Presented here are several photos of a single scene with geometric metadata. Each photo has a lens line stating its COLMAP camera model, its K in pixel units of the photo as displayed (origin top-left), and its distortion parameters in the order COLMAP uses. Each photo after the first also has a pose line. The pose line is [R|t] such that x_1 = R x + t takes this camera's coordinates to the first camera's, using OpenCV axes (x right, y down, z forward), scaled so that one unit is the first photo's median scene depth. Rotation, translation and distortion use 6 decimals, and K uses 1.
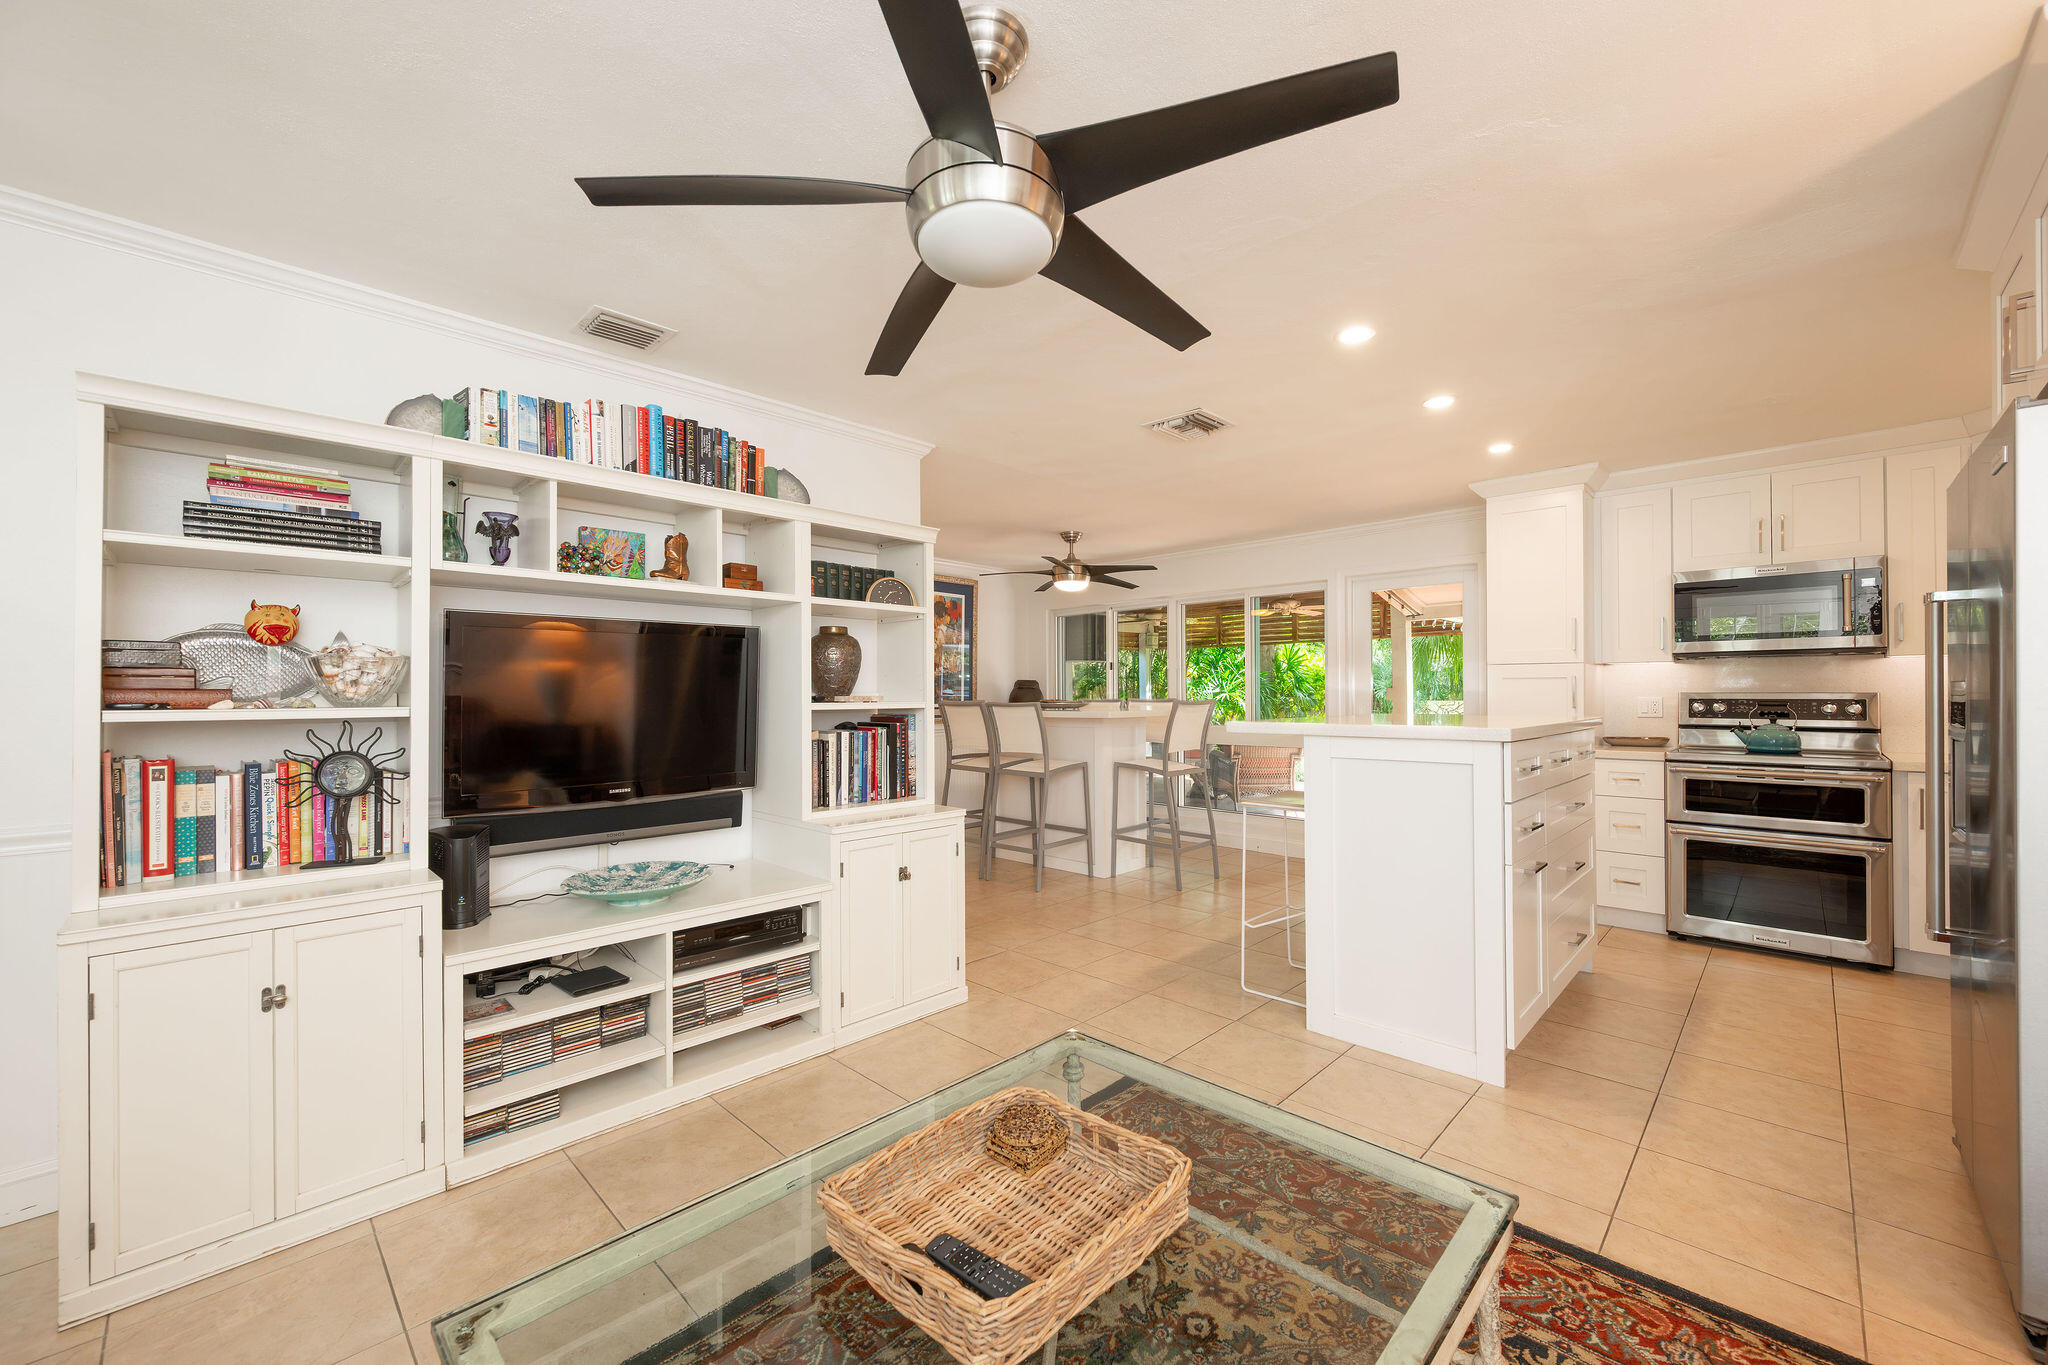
lens RADIAL K [[828.3, 0, 1000.4], [0, 828.3, 692.1], [0, 0, 1]] dist [-0.001276, -0.000189]
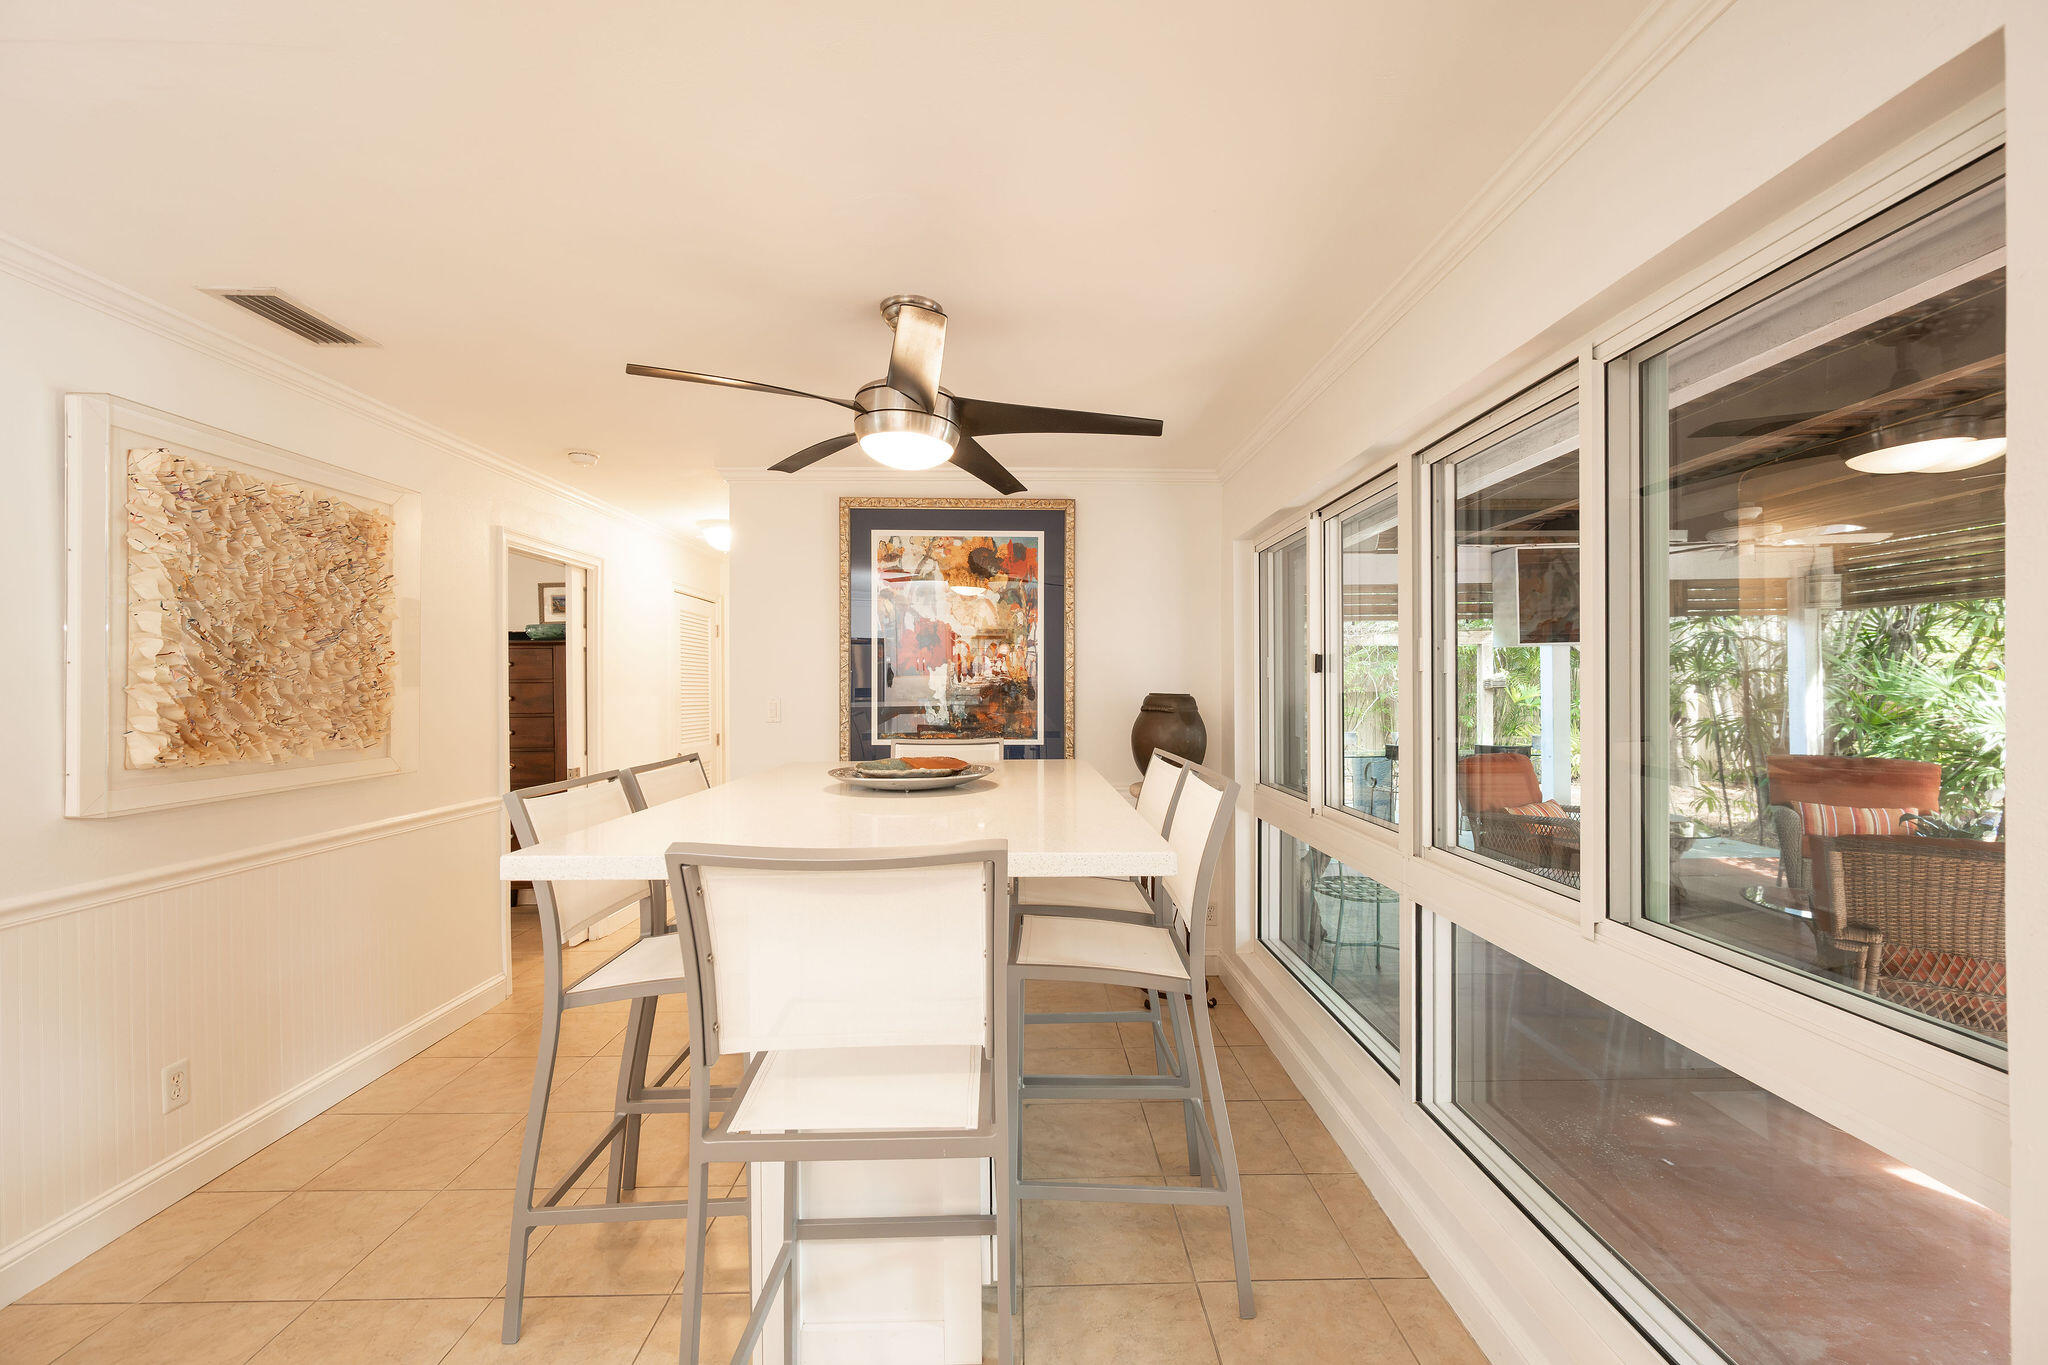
lens RADIAL K [[798.7, 0, 1033.2], [0, 798.7, 689.3], [0, 0, 1]] dist [0.000124, -0.000044]
pose [[0.711665, 0.005122, -0.702500, 0.533079], [0.004103, 0.999926, 0.011447, -0.042701], [0.702507, -0.011028, 0.711592, 1.135268]]
